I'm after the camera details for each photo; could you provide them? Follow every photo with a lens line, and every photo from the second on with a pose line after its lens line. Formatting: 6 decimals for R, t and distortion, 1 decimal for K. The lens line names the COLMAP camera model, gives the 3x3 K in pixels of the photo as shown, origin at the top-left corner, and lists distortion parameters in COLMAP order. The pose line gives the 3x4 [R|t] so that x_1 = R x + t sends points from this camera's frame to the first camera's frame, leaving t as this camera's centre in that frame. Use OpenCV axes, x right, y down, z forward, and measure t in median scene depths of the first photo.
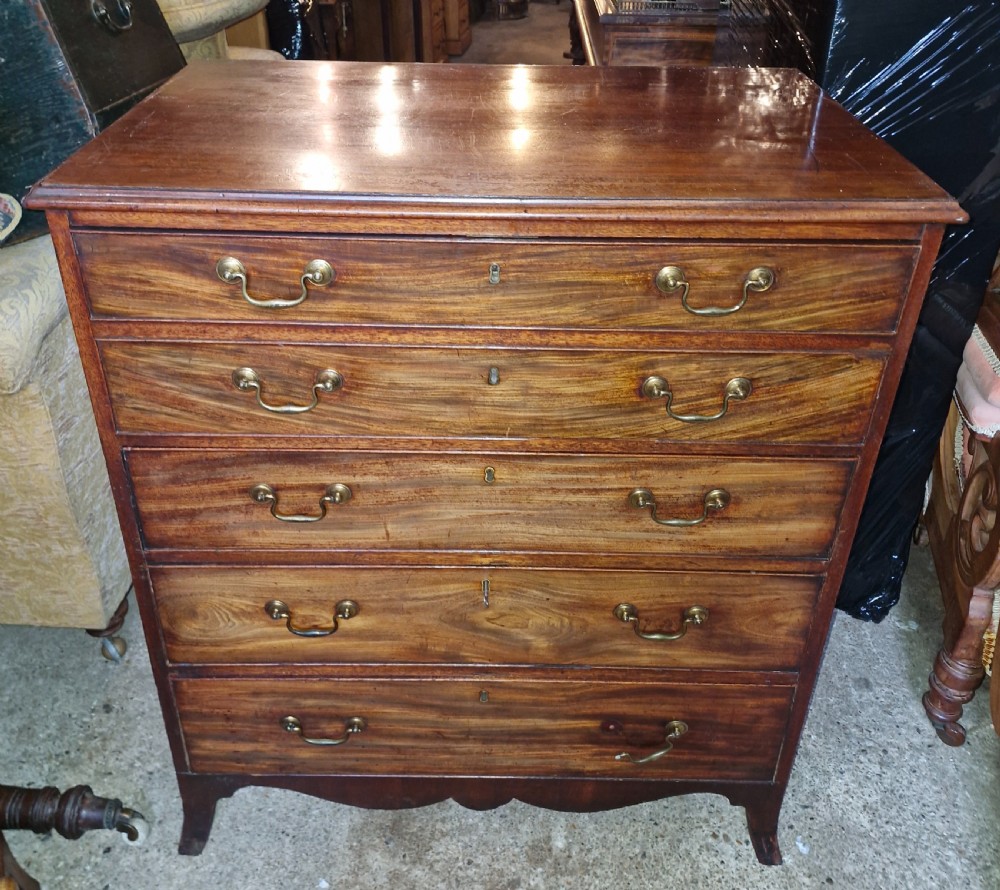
lens RADIAL K [[908.7, 0, 495.1], [0, 908.7, 388.6], [0, 0, 1]] dist [0.090859, -0.110770]
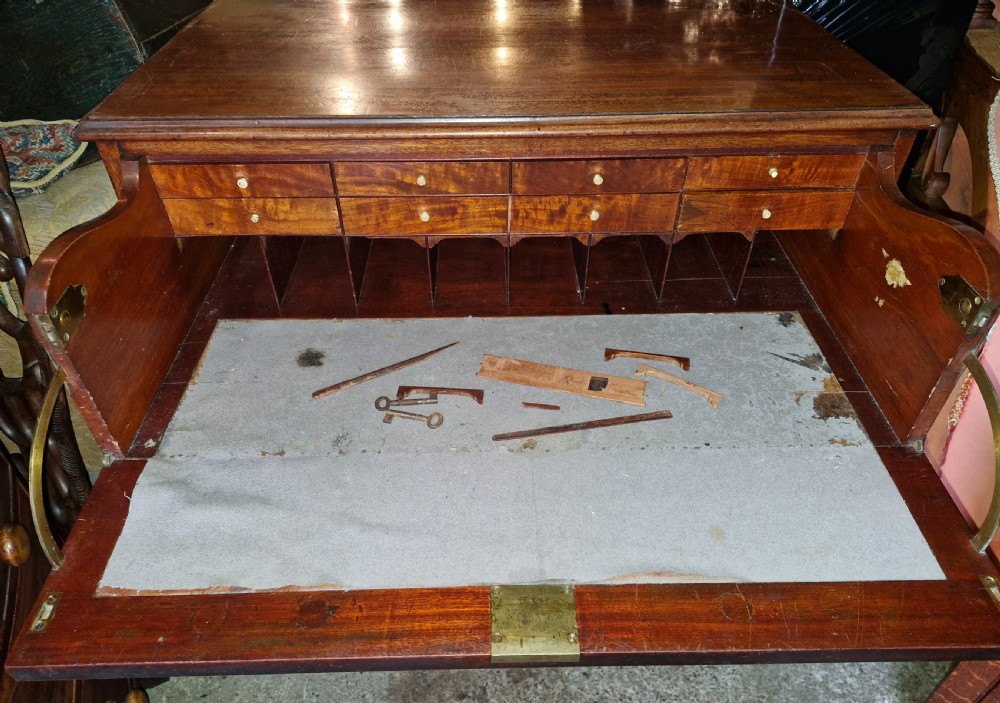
lens RADIAL K [[677.9, 0, 500.0], [0, 677.9, 351.5], [0, 0, 1]] dist [0.039781, -0.038366]
pose [[0.999319, -0.034622, 0.012755, -0.022823], [0.032271, 0.987744, 0.152712, -0.041300], [-0.017886, -0.152196, 0.988188, 0.114513]]
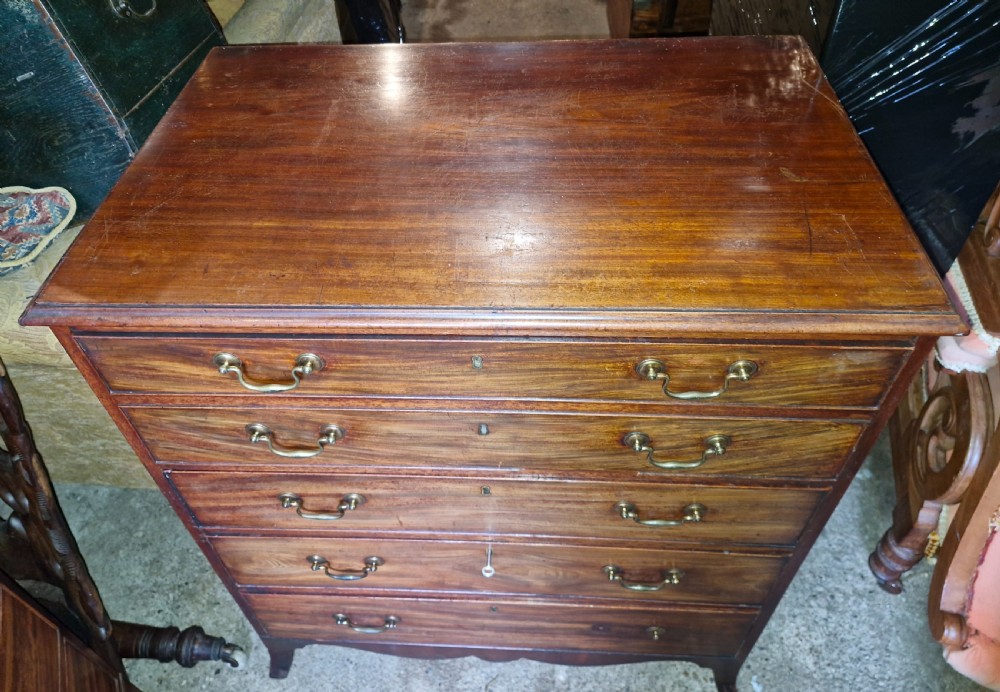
lens RADIAL K [[700.0, 0, 488.8], [0, 700.0, 286.8], [0, 0, 1]] dist [0.046700, -0.047959]
pose [[0.996904, -0.004315, -0.078505, 0.055262], [0.022009, 0.973889, 0.225956, -0.285630], [0.075481, -0.226984, 0.970969, 0.189047]]
